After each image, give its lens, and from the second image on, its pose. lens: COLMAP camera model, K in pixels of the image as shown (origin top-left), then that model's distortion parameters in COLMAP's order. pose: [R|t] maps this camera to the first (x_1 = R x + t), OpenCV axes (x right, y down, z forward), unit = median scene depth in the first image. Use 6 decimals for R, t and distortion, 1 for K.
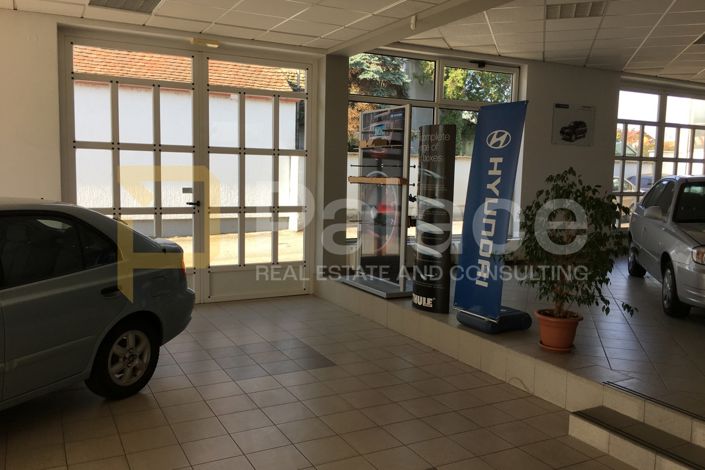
lens RADIAL K [[600.3, 0, 352.3], [0, 600.3, 237.3], [0, 0, 1]] dist [0.075464, -0.101597]
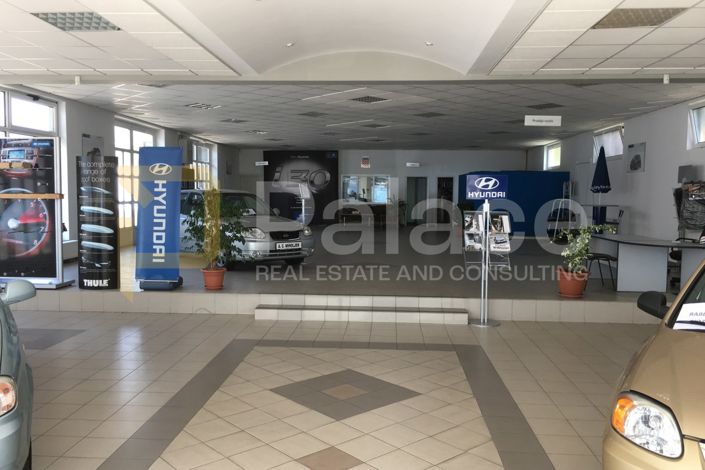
lens RADIAL K [[600.3, 0, 352.3], [0, 600.3, 237.3], [0, 0, 1]] dist [0.075464, -0.101597]
pose [[0.534166, -0.076027, 0.841954, -0.834792], [0.092578, 0.995219, 0.031132, 0.014379], [-0.840295, 0.061317, 0.538650, -0.271607]]
